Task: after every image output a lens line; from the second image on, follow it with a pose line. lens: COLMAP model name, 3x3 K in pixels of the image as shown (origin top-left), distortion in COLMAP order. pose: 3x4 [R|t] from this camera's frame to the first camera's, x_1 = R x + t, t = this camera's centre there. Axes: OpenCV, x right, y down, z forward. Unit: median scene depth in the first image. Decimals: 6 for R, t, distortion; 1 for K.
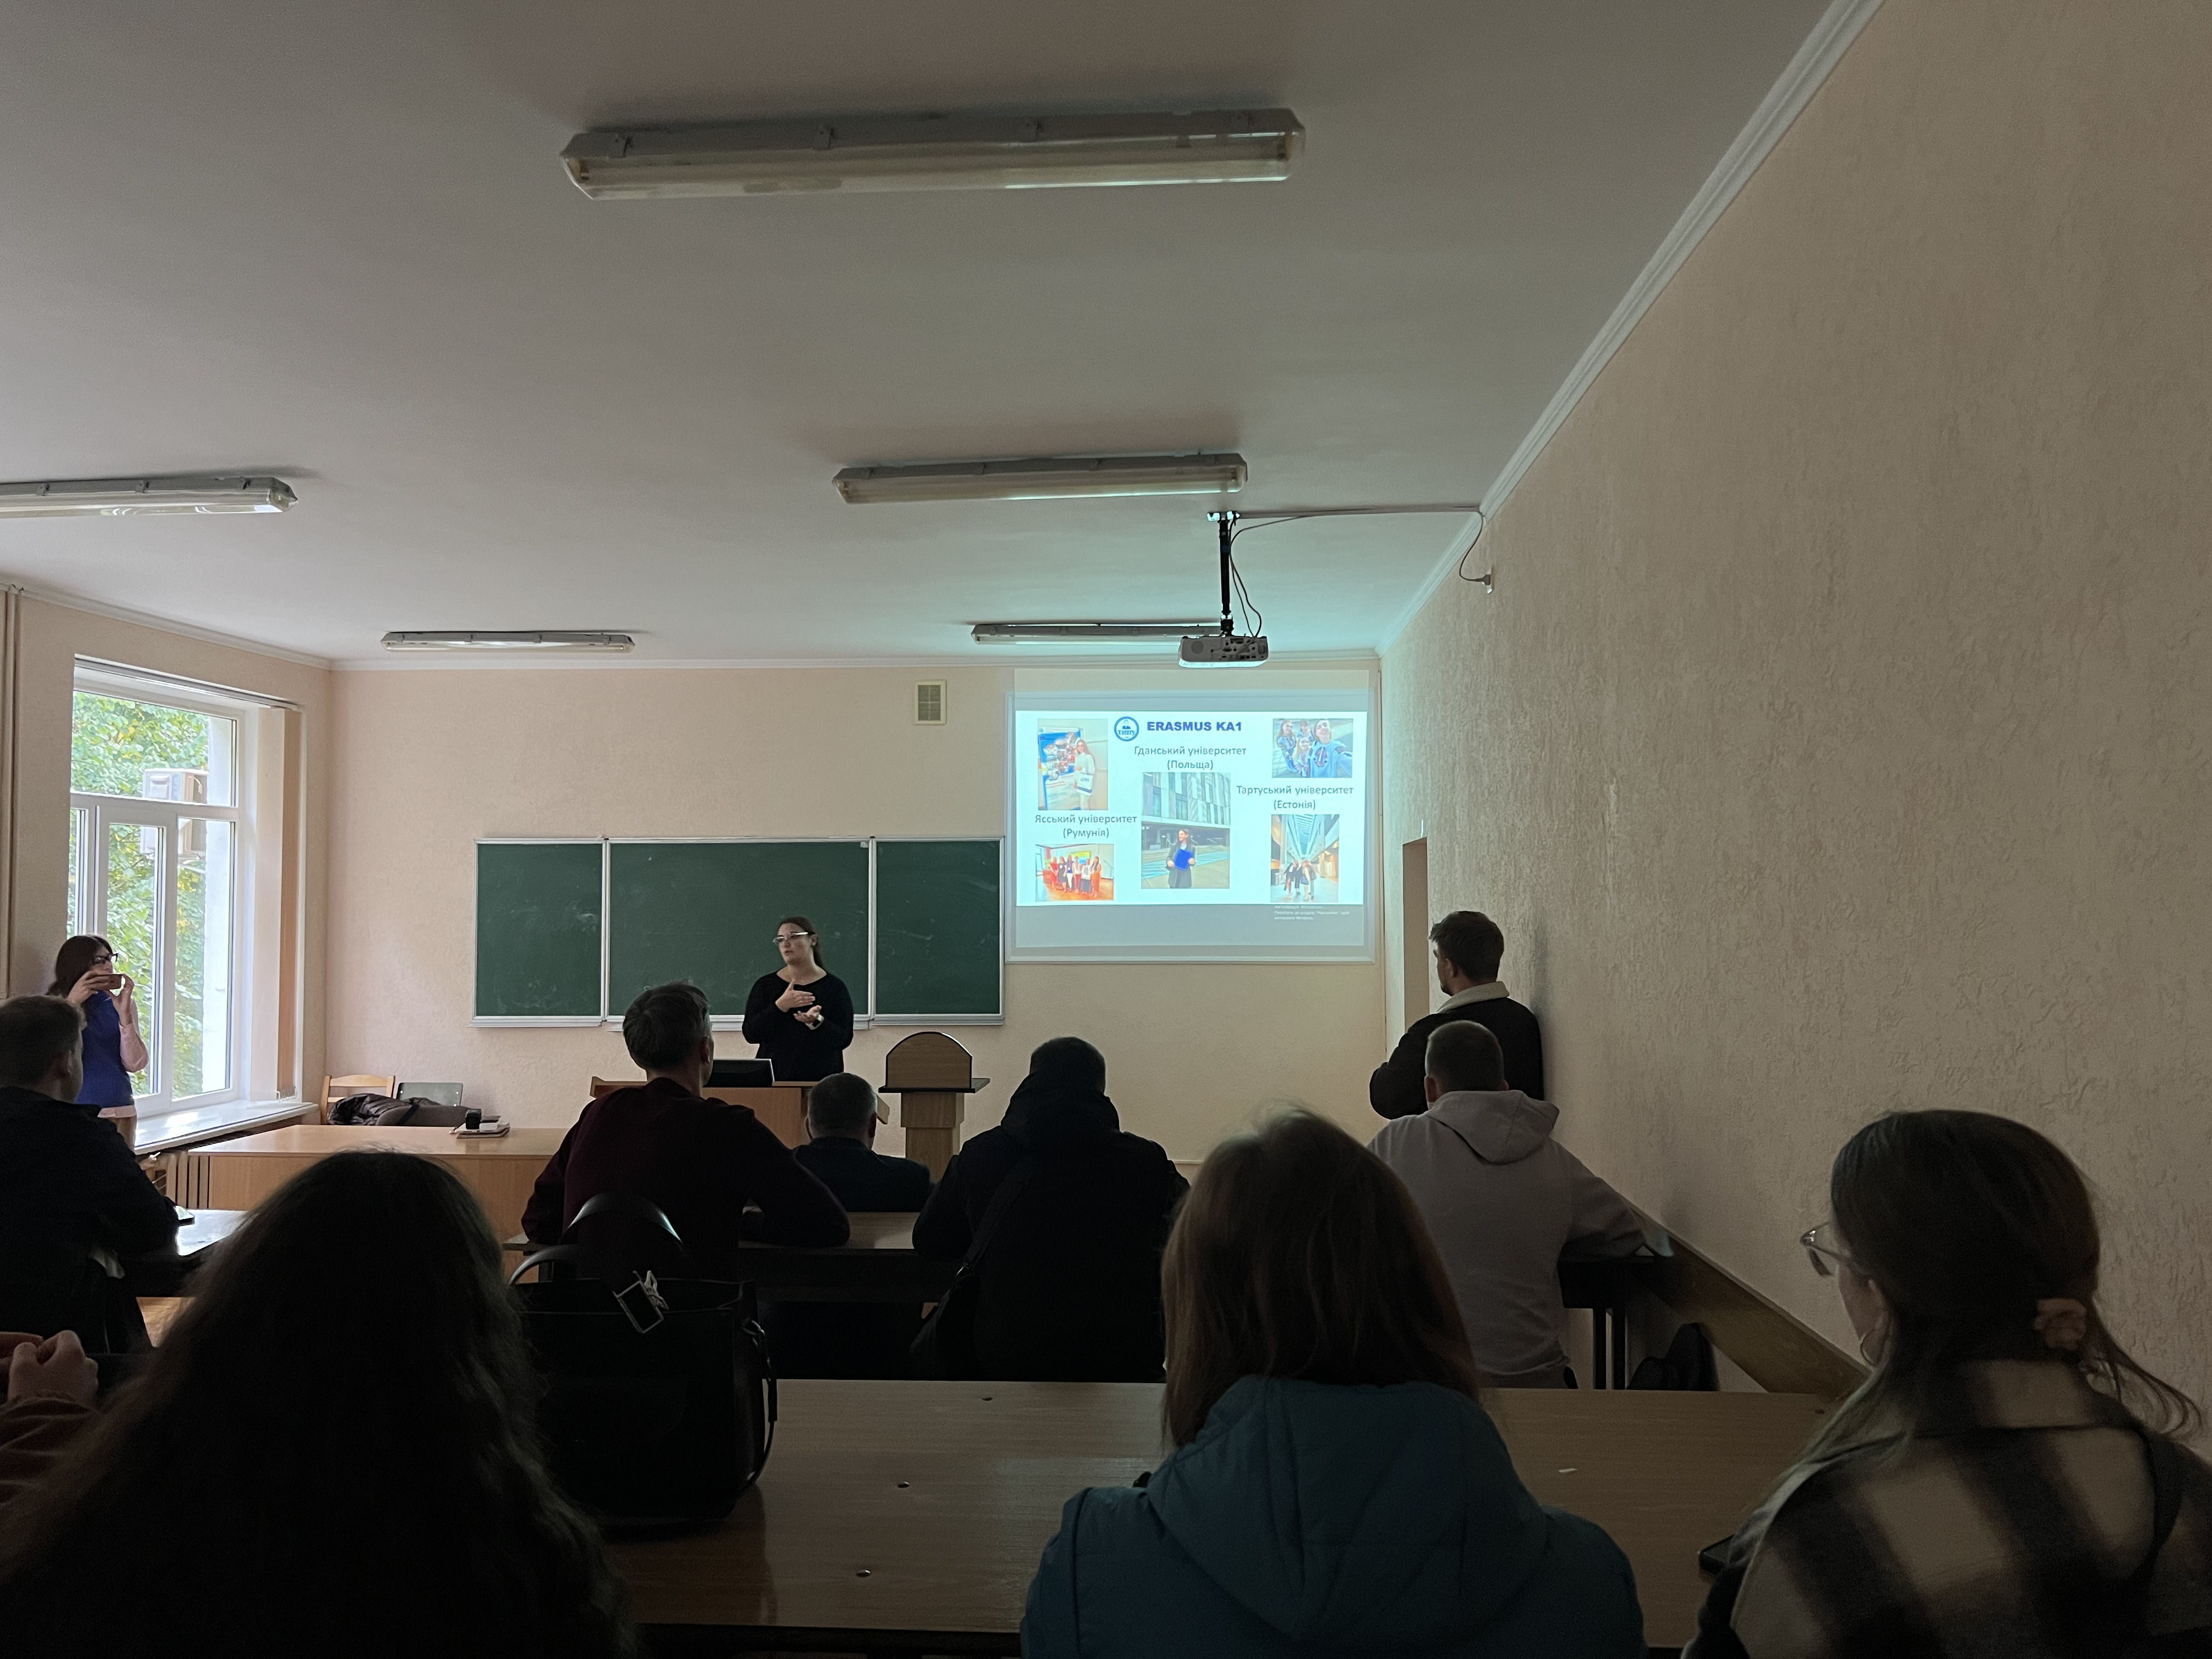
lens RADIAL K [[1682.7, 0, 1108.3], [0, 1682.7, 842.9], [0, 0, 1]] dist [0.117735, 0.002257]
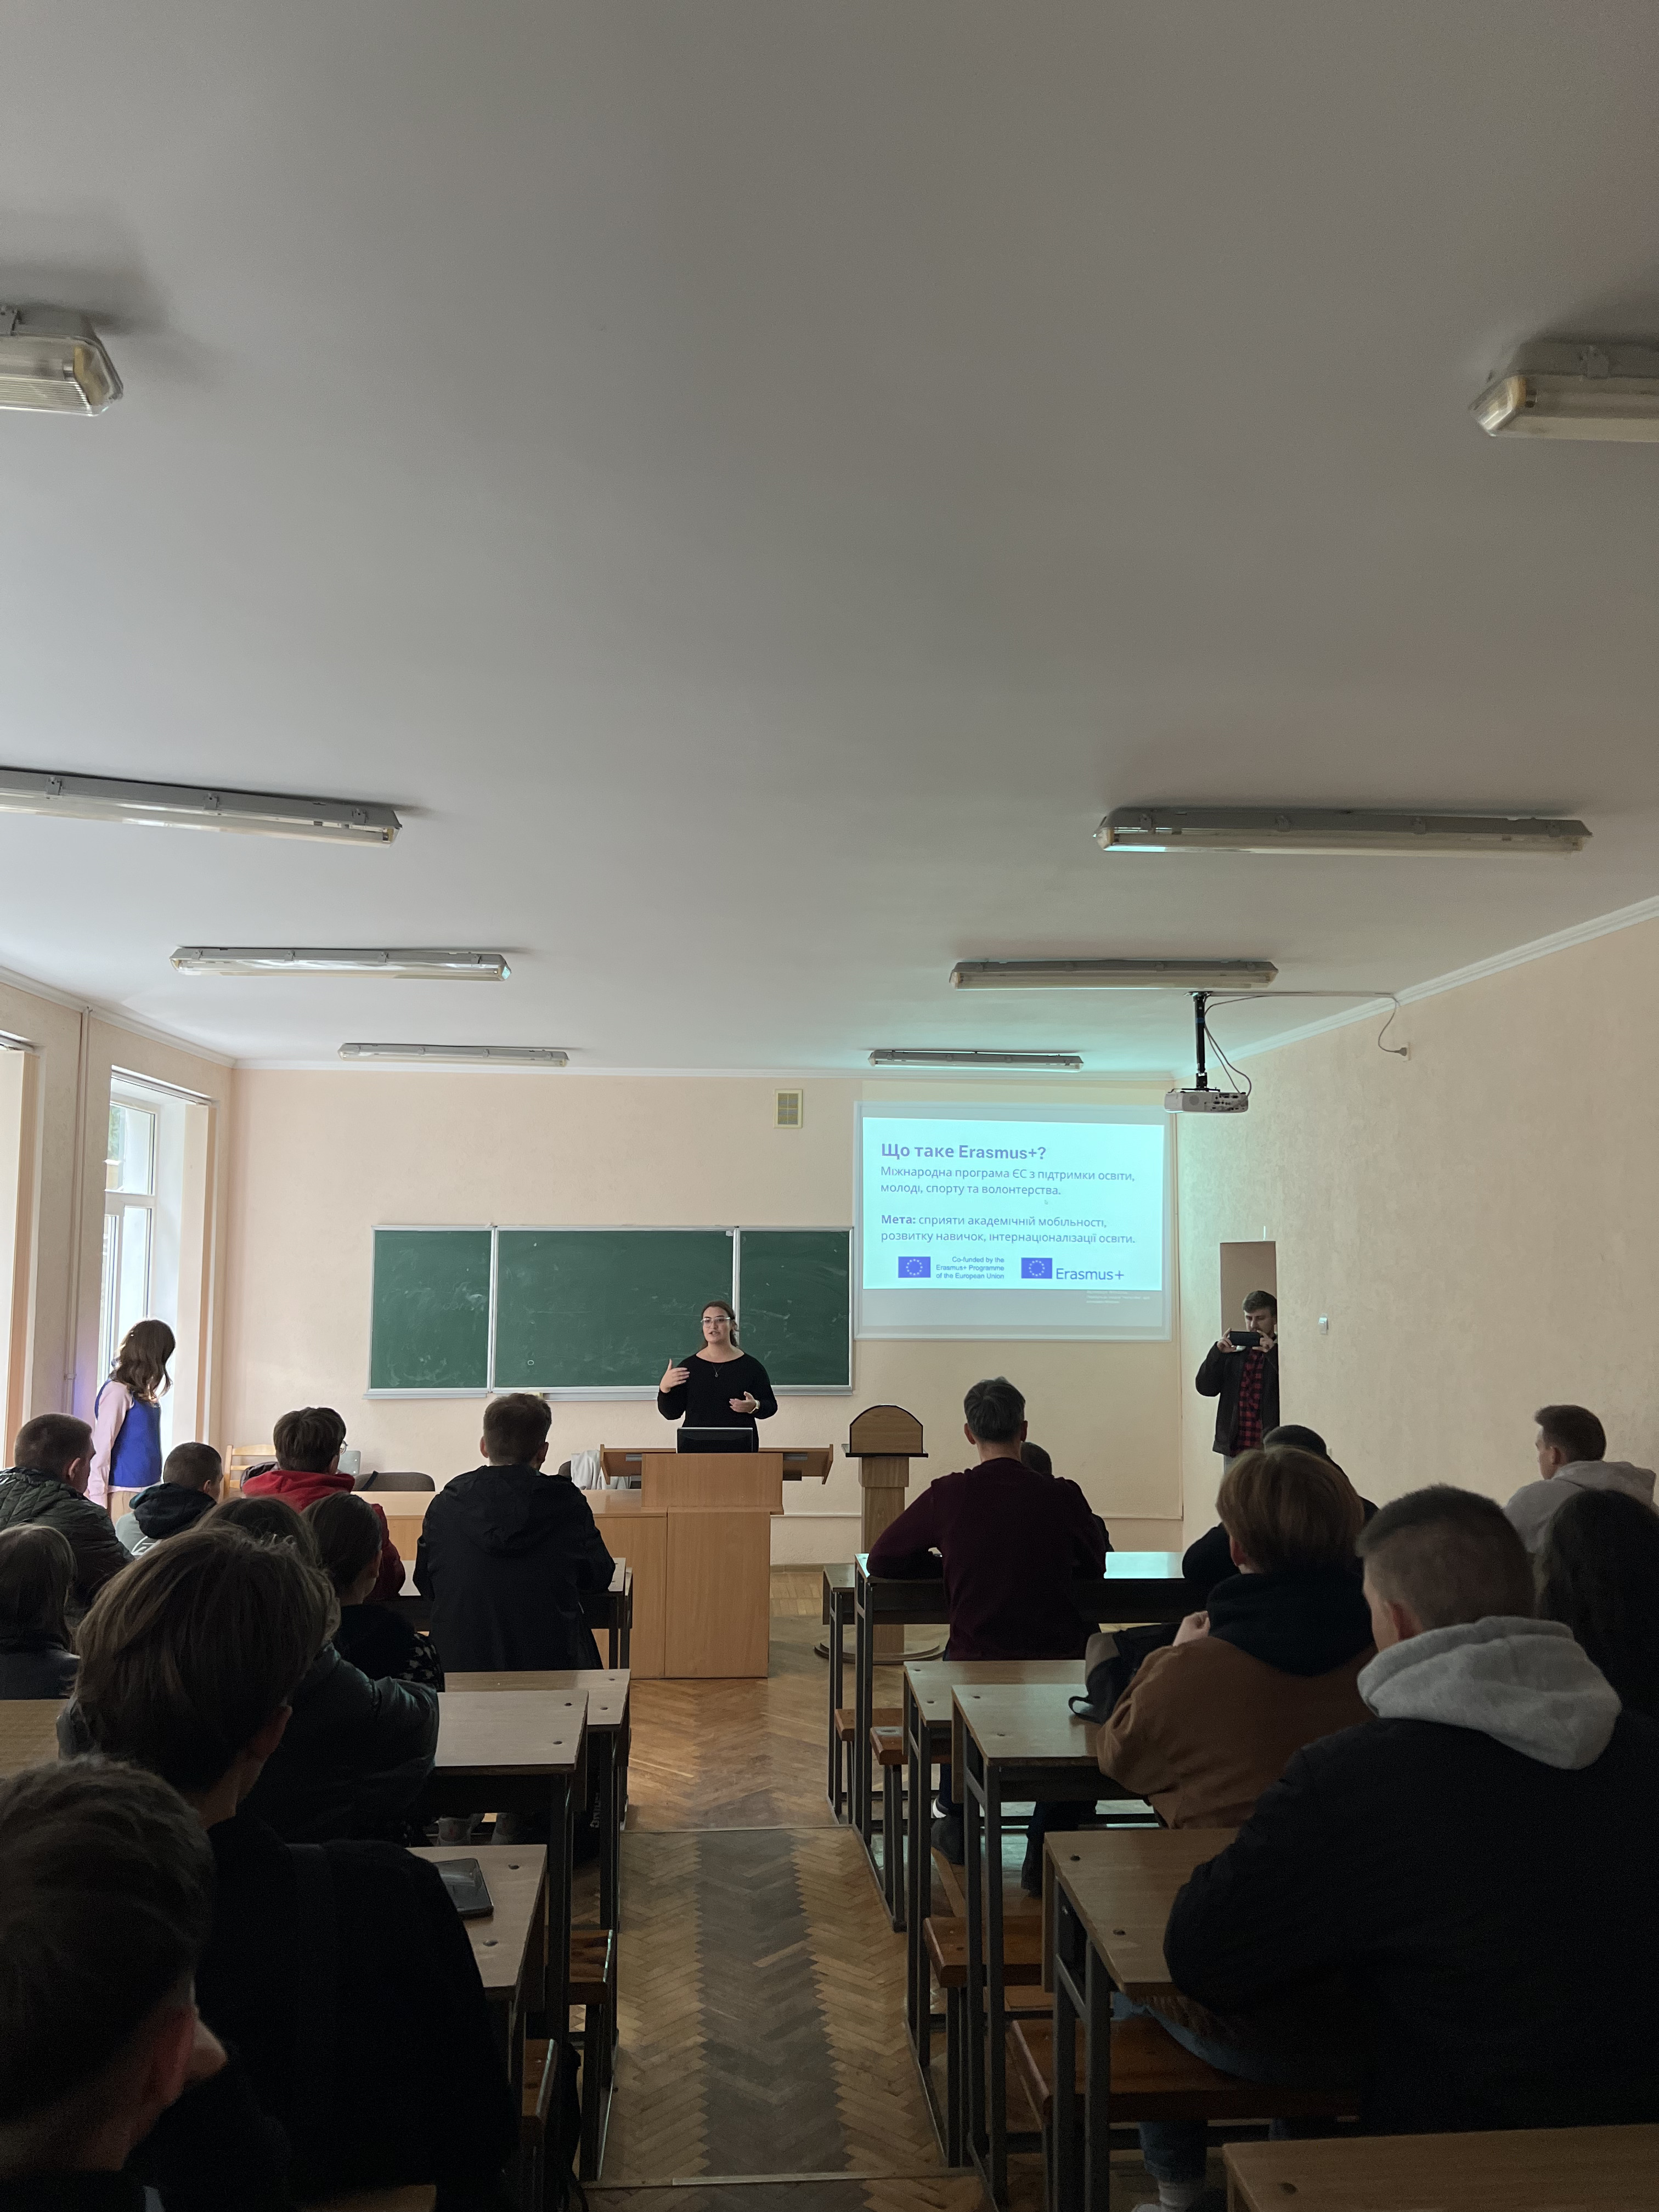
lens RADIAL K [[1682.7, 0, 833.0], [0, 1682.7, 1110.4], [0, 0, 1]] dist [0.117735, 0.002257]
pose [[0.988373, 0.020670, 0.150635, -0.248847], [-0.013225, 0.998649, -0.050256, -0.025693], [-0.151470, 0.047679, 0.987311, -0.126496]]
